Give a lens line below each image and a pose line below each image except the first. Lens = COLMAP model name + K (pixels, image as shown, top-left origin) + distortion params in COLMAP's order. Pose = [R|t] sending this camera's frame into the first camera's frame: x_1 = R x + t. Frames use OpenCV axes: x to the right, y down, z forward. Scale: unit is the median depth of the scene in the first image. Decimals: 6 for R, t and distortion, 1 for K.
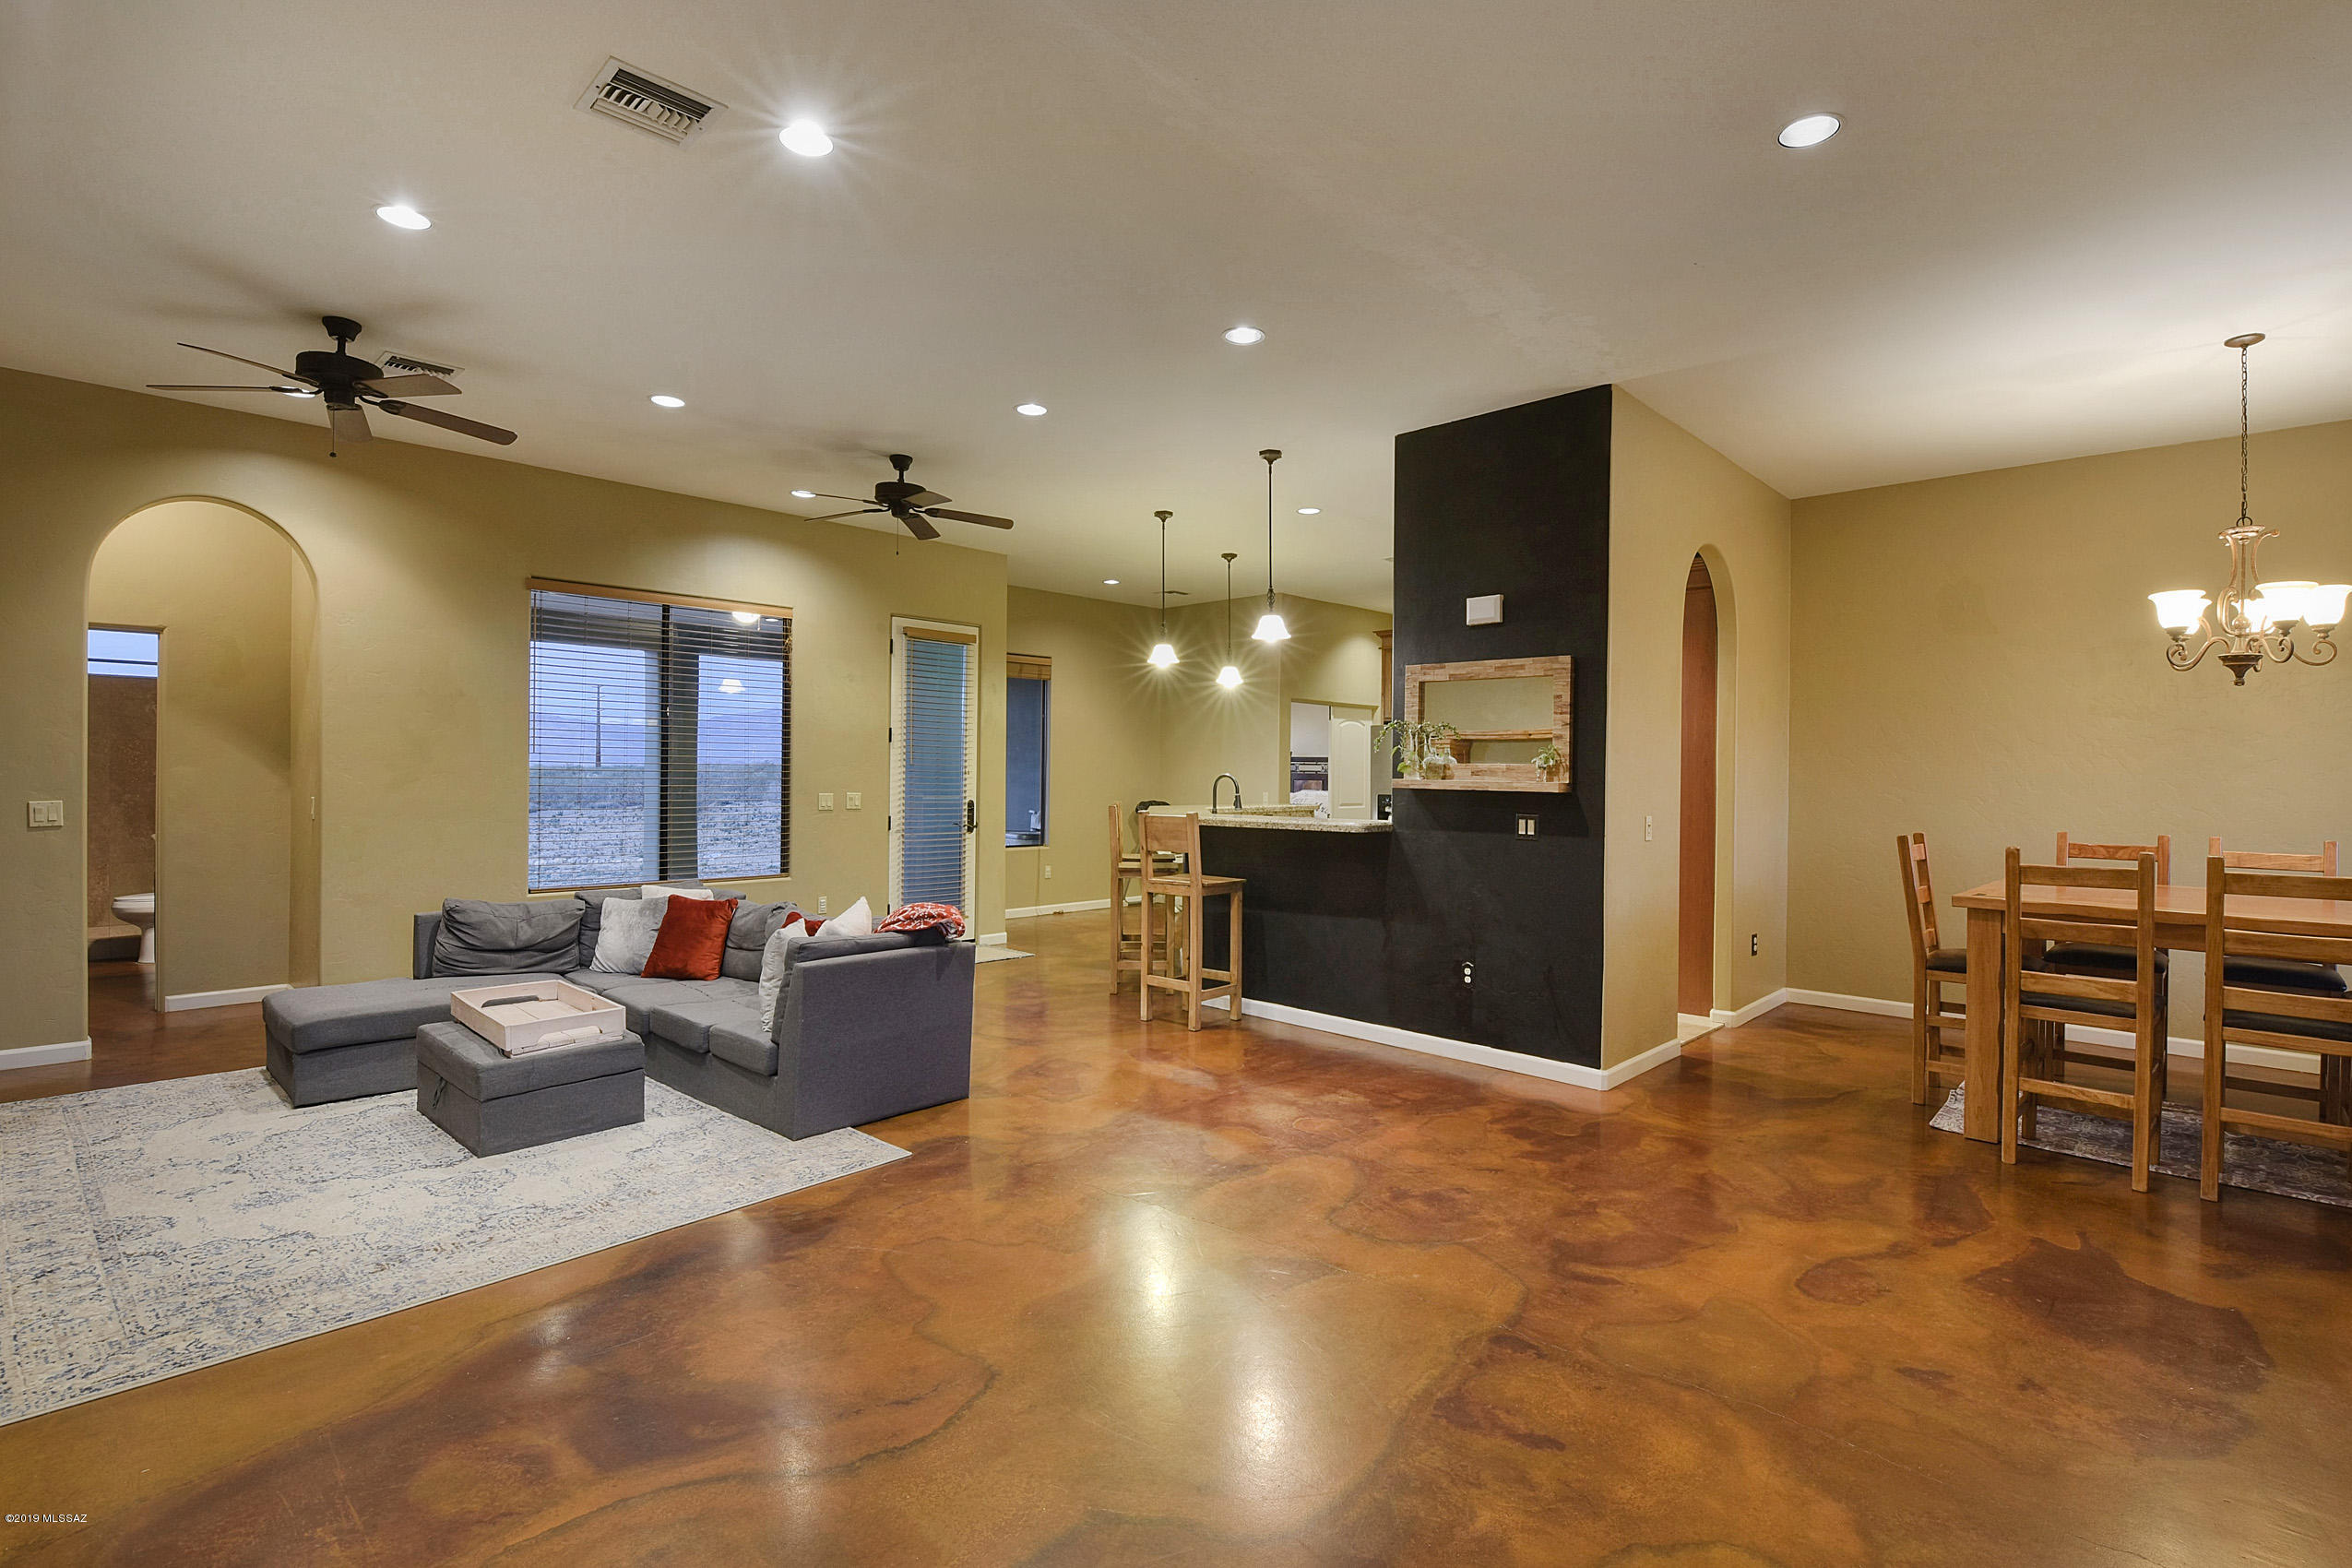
lens RADIAL K [[1149.2, 0, 1176.0], [0, 1149.2, 784.0], [0, 0, 1]] dist [-0.016678, -0.001275]
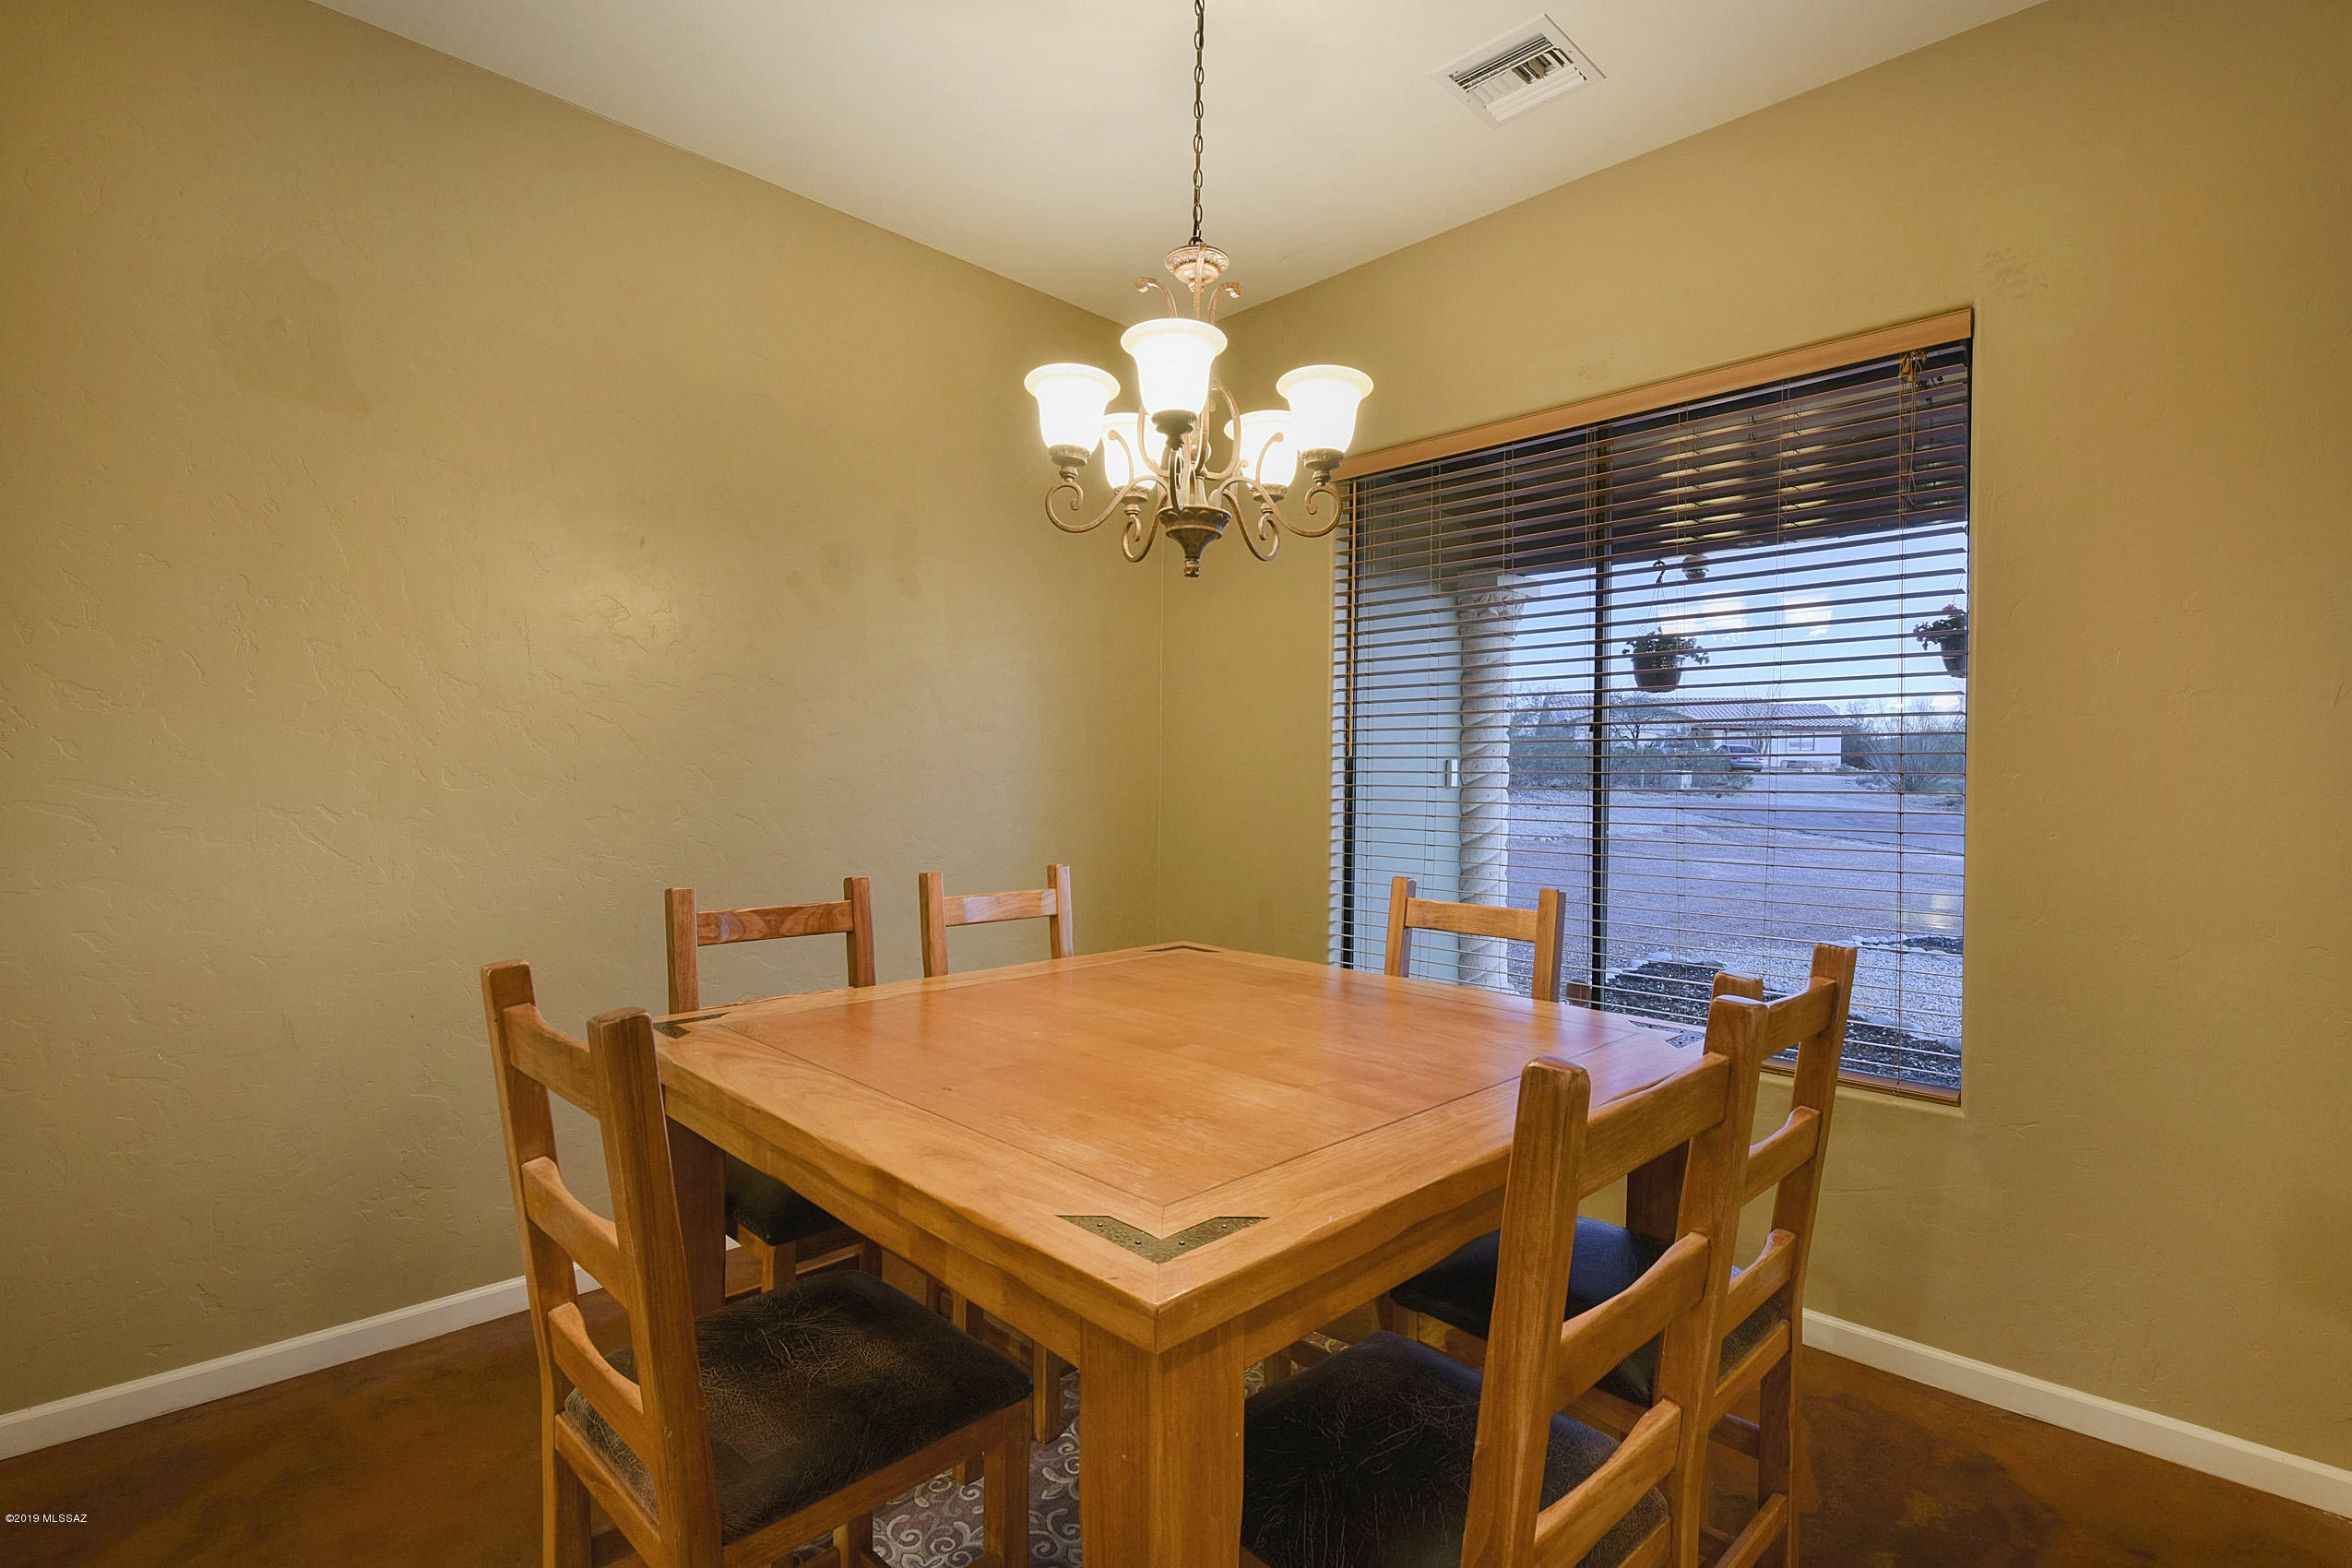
lens RADIAL K [[1104.2, 0, 1236.9], [0, 1104.2, 784.8], [0, 0, 1]] dist [-0.001218, -0.010759]
pose [[-0.007390, -0.026363, 0.999625, 0.395018], [0.013752, 0.999555, 0.026463, -0.006103], [-0.999878, 0.013942, -0.007024, 0.859726]]
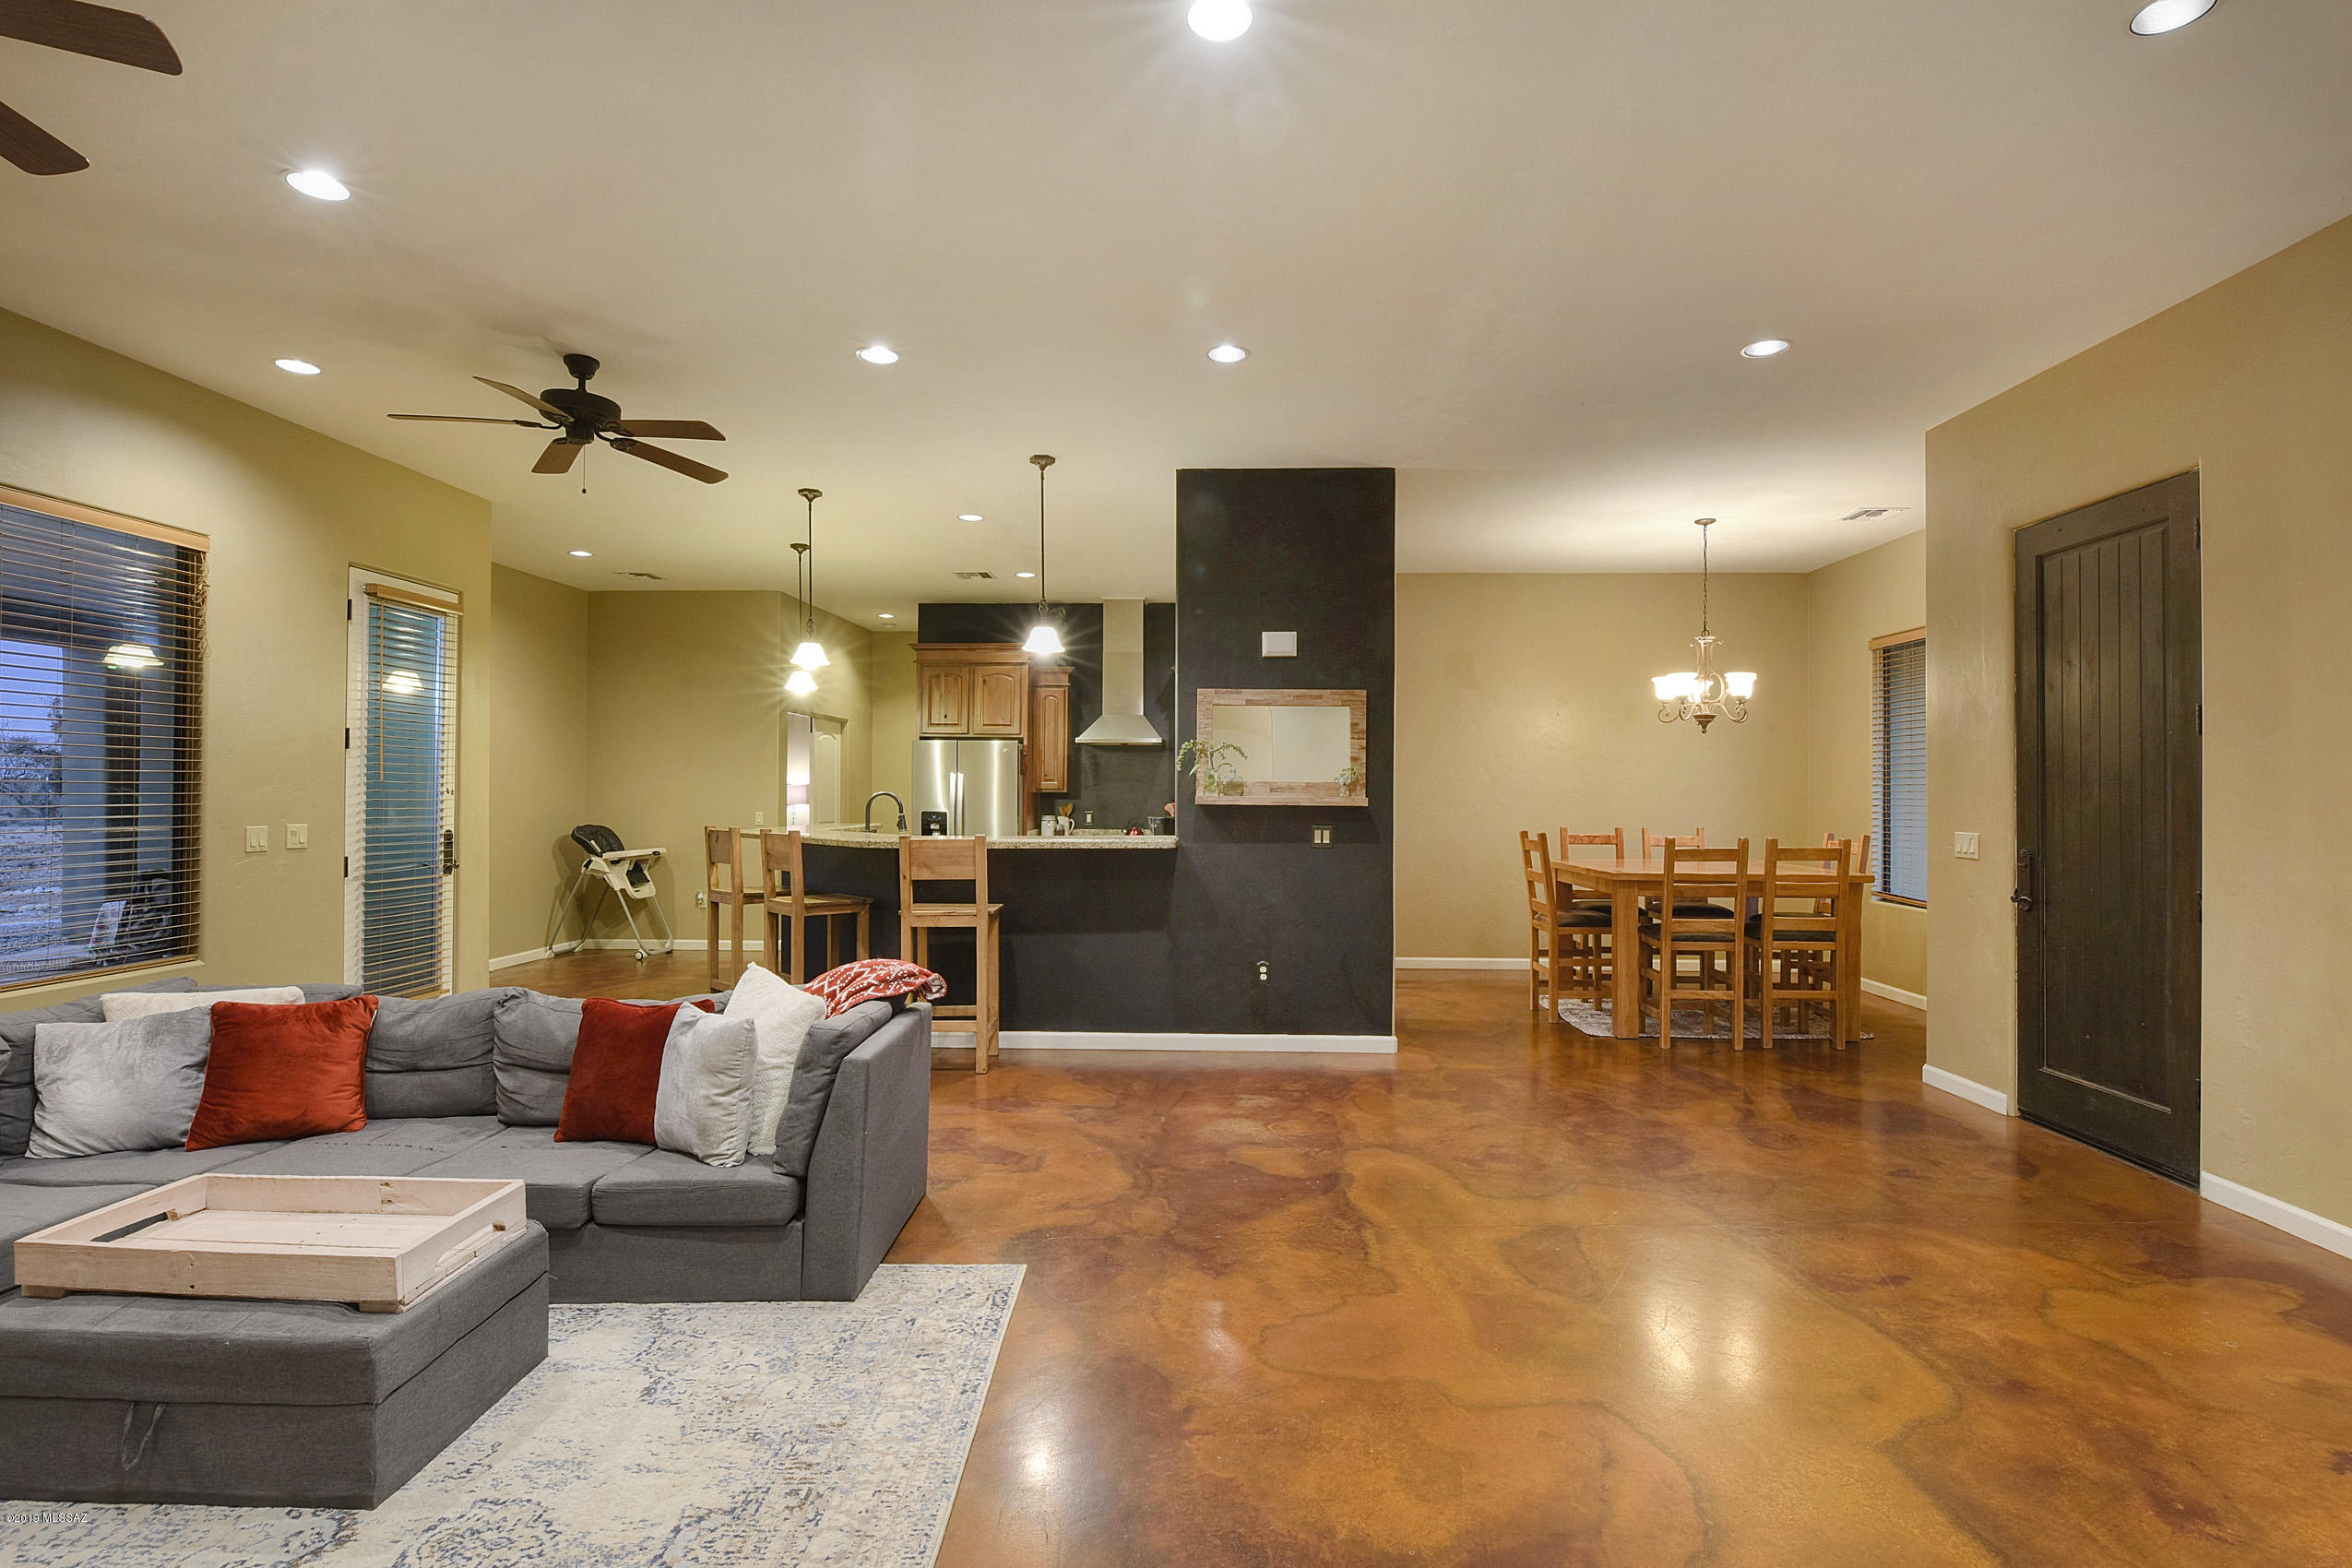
lens RADIAL K [[1104.2, 0, 1236.9], [0, 1104.2, 784.8], [0, 0, 1]] dist [-0.001218, -0.010759]
pose [[0.723186, -0.002790, 0.690648, -0.559403], [0.010582, 0.999919, -0.007041, -0.008104], [-0.690572, 0.012400, 0.723157, 0.279001]]
